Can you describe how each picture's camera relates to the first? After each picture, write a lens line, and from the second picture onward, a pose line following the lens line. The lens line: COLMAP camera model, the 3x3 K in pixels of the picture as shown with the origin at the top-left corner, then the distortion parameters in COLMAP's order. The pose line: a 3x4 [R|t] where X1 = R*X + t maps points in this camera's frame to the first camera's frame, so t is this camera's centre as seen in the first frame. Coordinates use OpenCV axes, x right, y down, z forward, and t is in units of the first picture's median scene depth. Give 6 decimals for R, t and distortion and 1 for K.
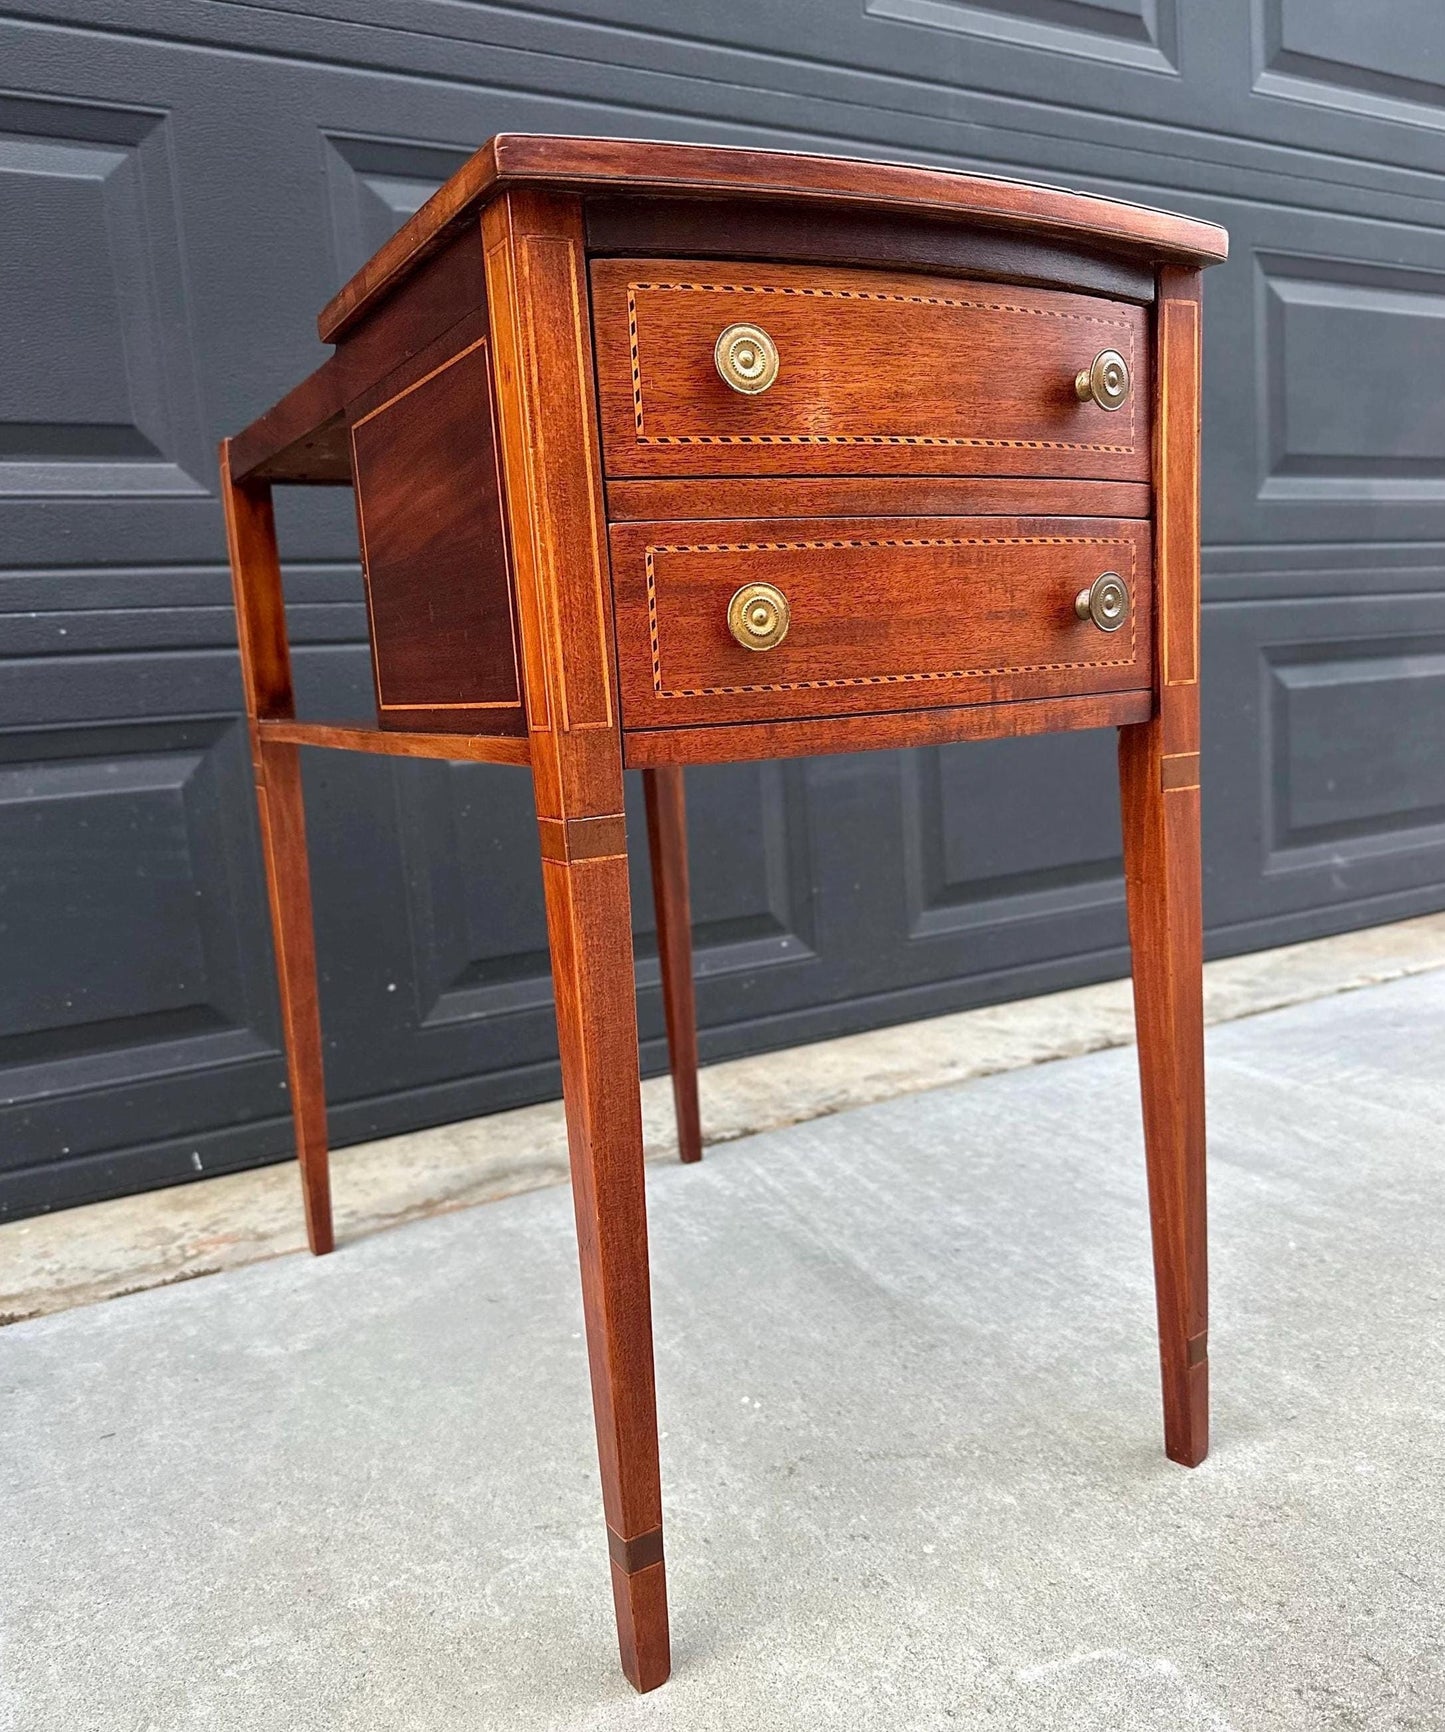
lens RADIAL K [[1397.5, 0, 720.5], [0, 1397.5, 907.9], [0, 0, 1]] dist [0.165104, -0.348408]
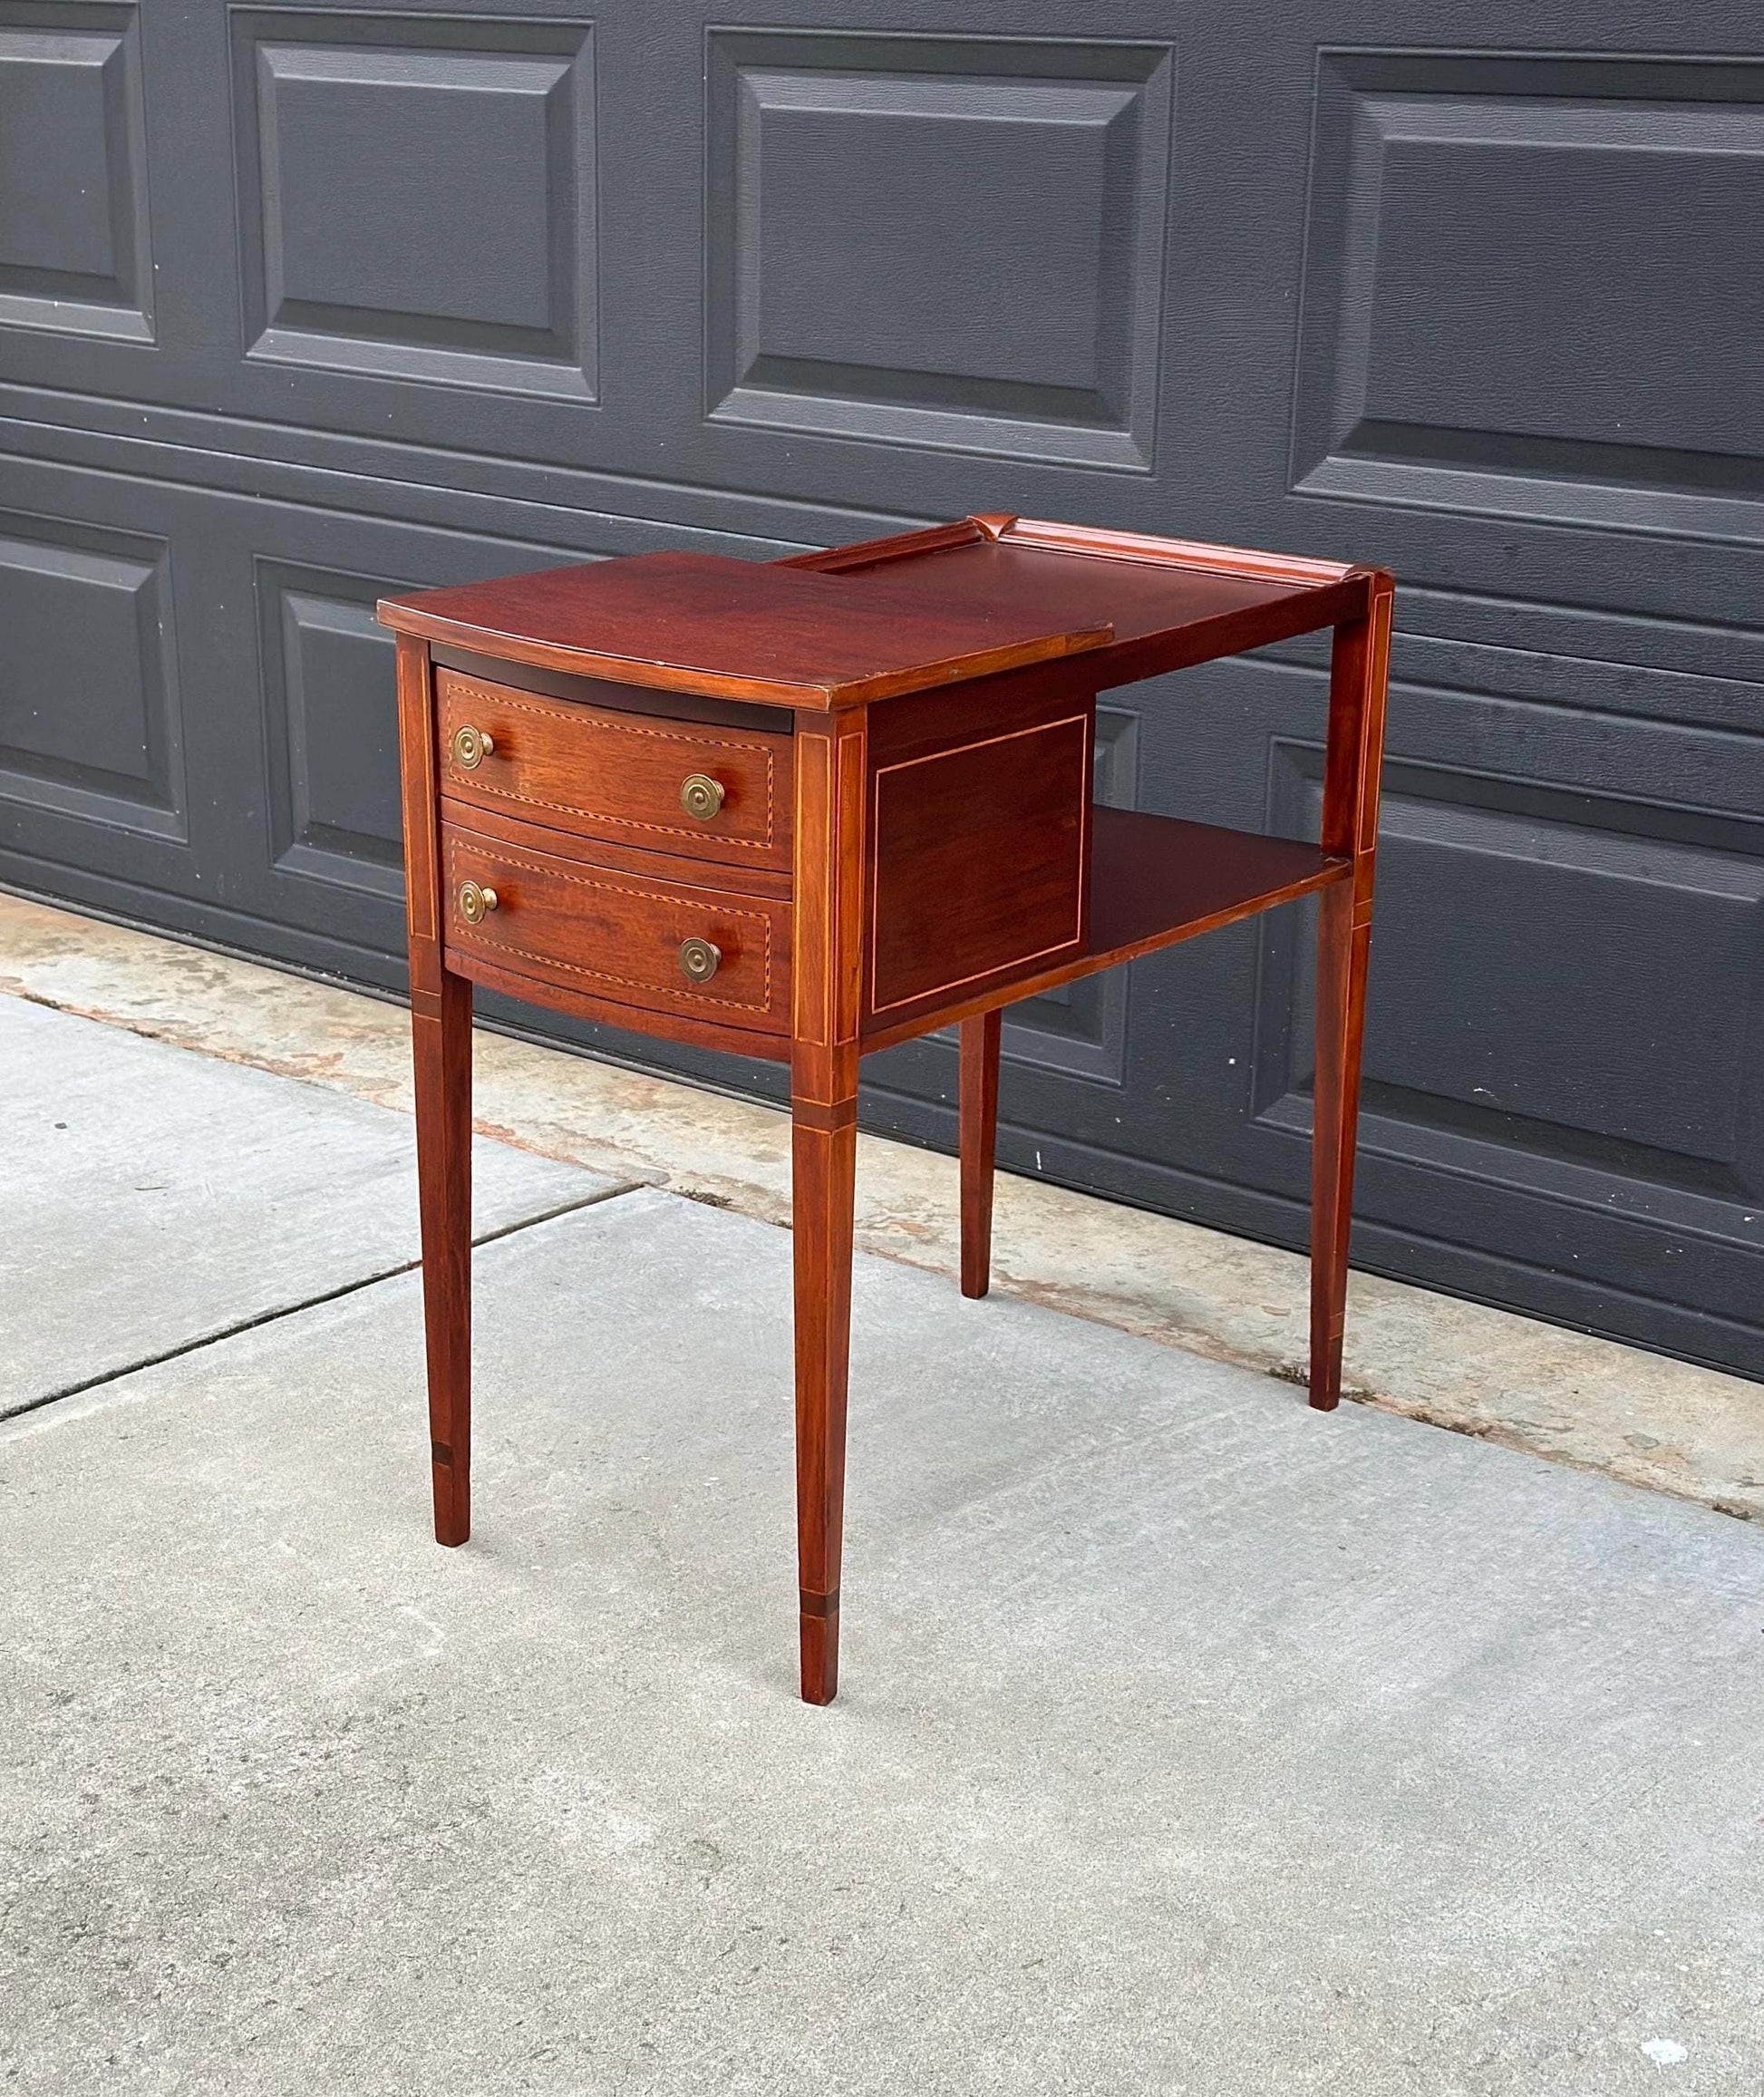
lens RADIAL K [[3499.1, 0, 883.0], [0, 3499.1, 1124.7], [0, 0, 1]] dist [0.162614, -0.030120]
pose [[0.352627, 0.362691, -0.862618, 1.710974], [-0.189458, 0.930413, 0.313748, -0.594456], [0.916384, 0.052794, 0.396804, -0.013510]]
